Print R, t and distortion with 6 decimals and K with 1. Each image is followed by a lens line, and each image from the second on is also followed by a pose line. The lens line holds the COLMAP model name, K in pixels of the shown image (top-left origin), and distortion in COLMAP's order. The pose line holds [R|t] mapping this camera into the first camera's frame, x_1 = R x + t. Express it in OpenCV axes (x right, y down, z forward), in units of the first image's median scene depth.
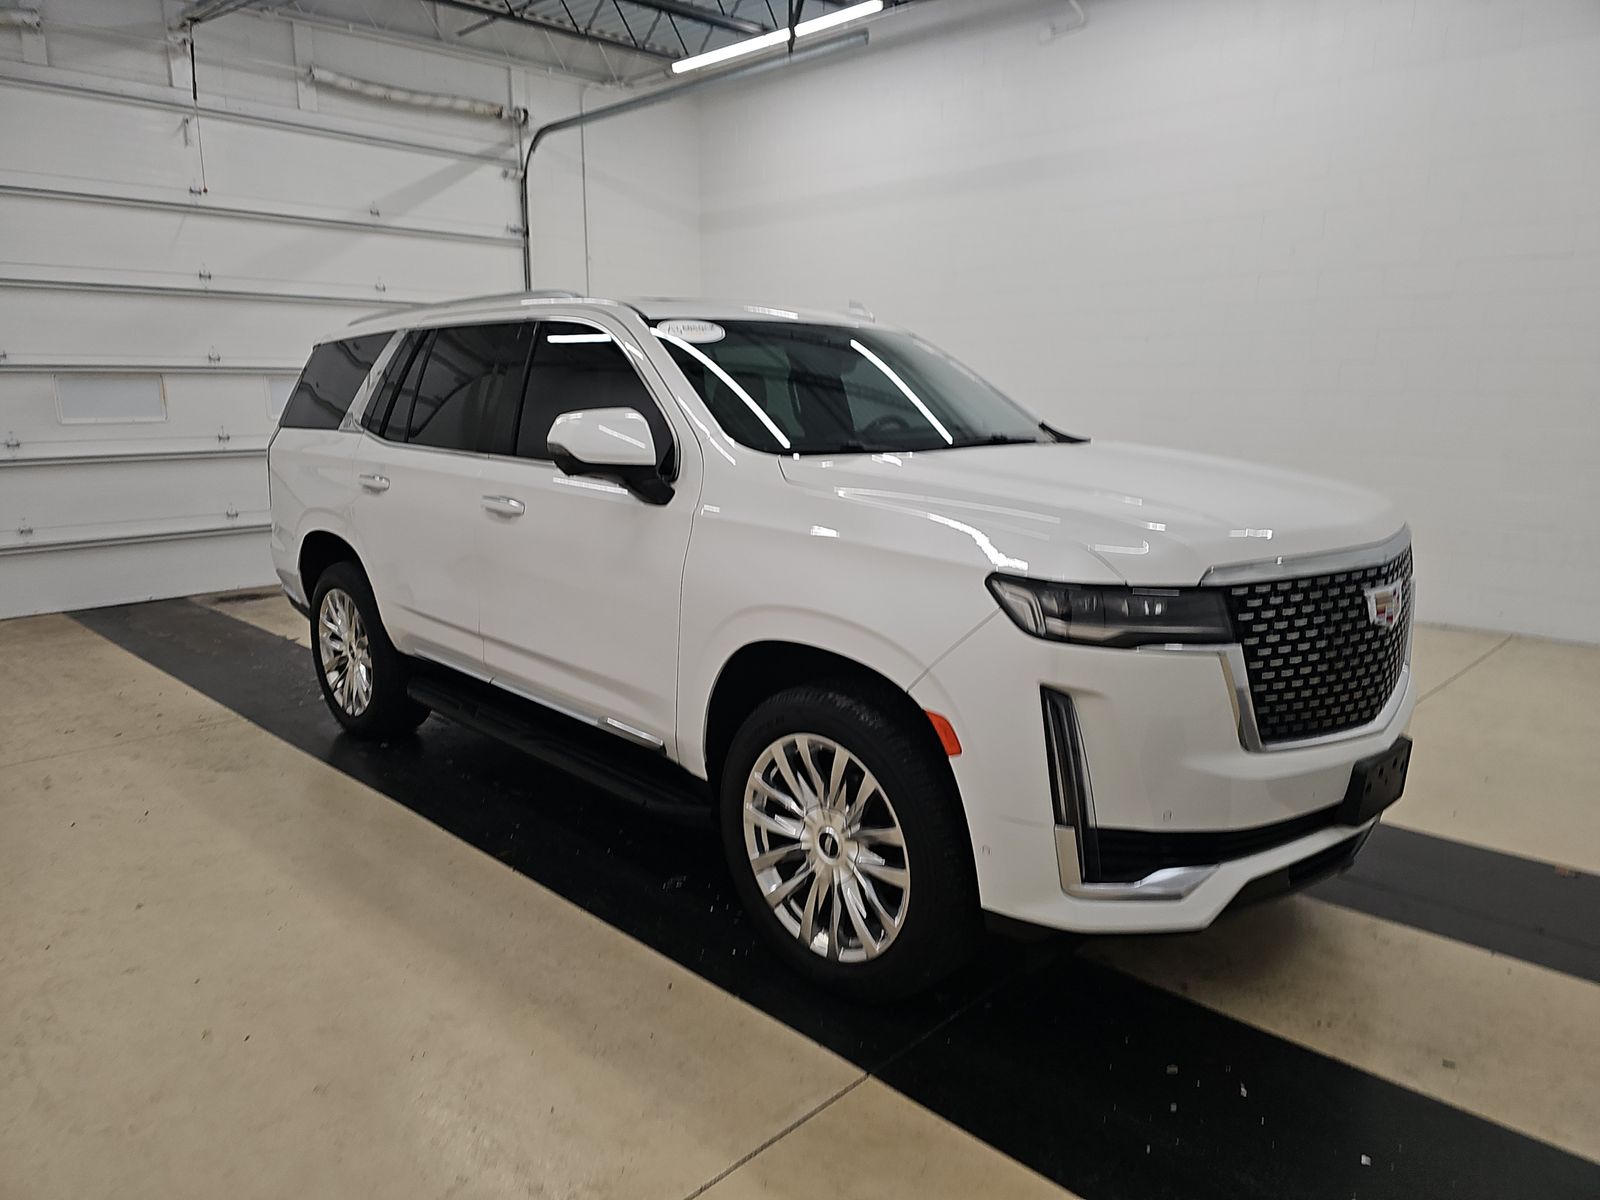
lens RADIAL K [[1038.2, 0, 806.1], [0, 1038.2, 600.5], [0, 0, 1]] dist [0.018748, -0.034358]
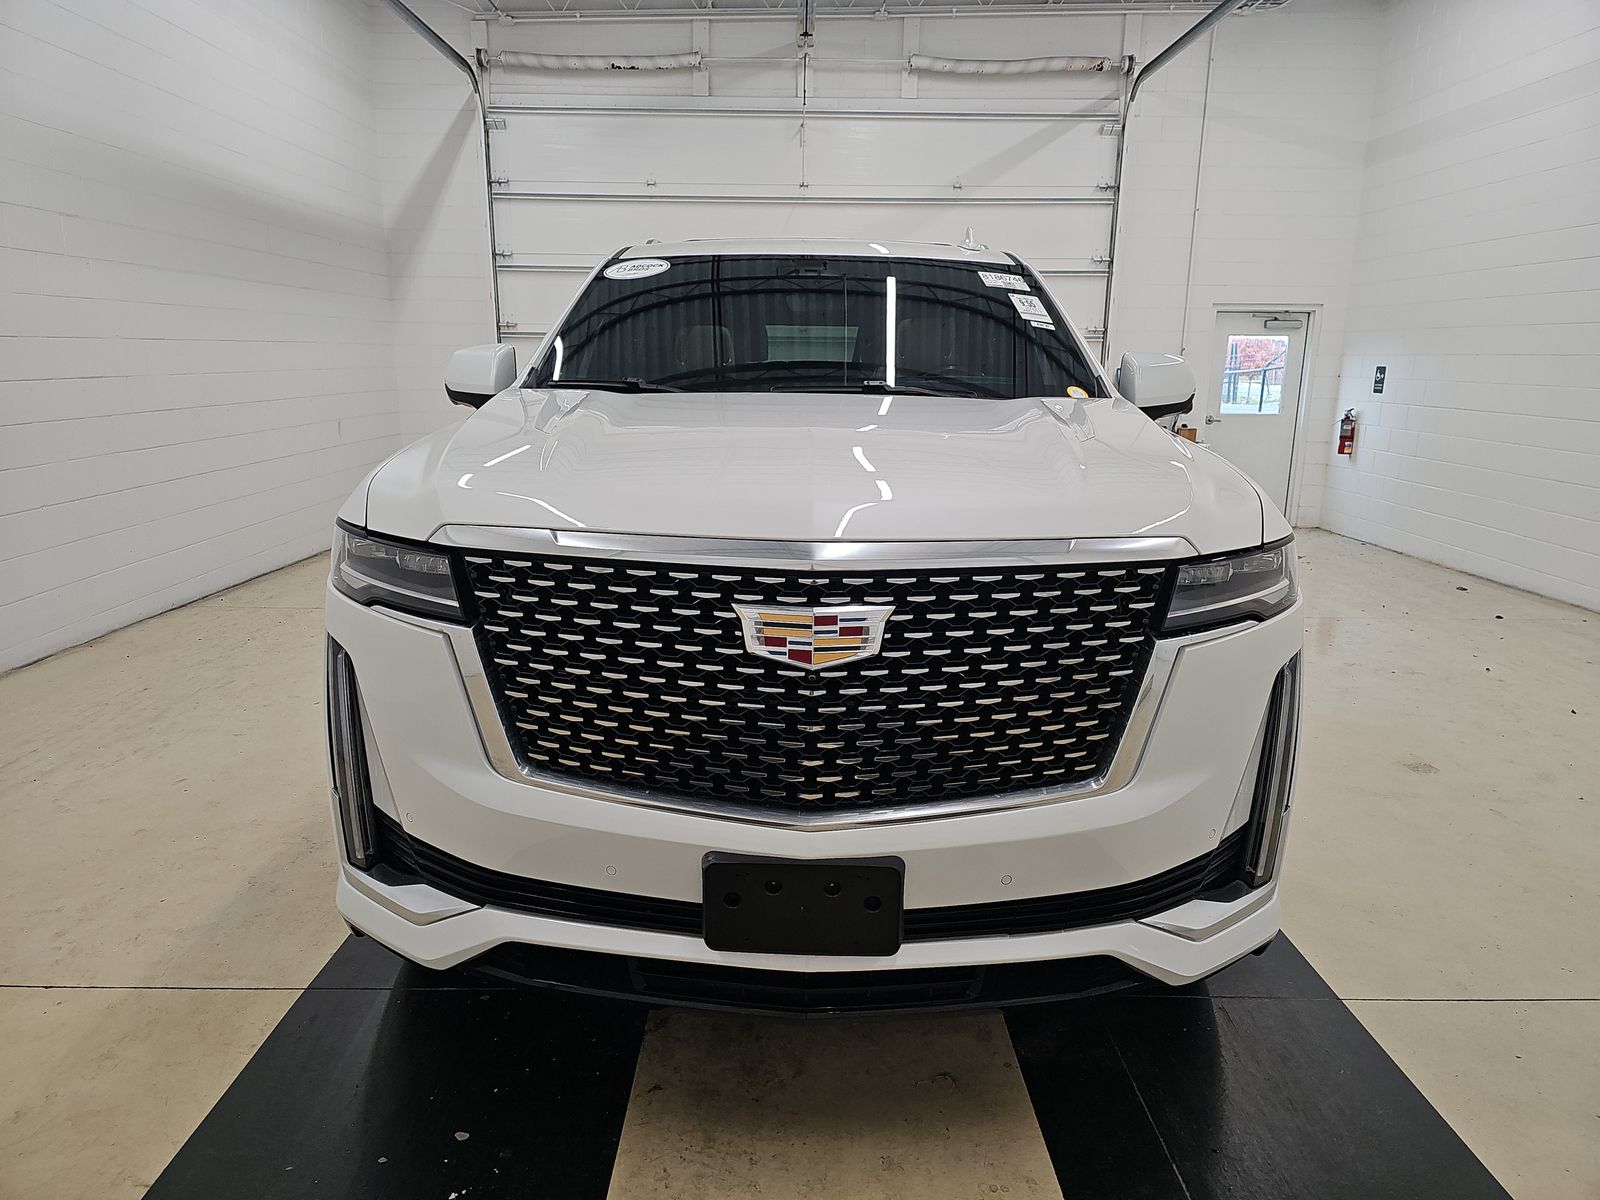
lens RADIAL K [[1038.2, 0, 806.1], [0, 1038.2, 600.5], [0, 0, 1]] dist [0.018748, -0.034358]
pose [[0.704195, 0.159751, -0.691801, 0.270200], [-0.146057, 0.986114, 0.079040, -0.018043], [0.694821, 0.045383, 0.717749, 0.149508]]
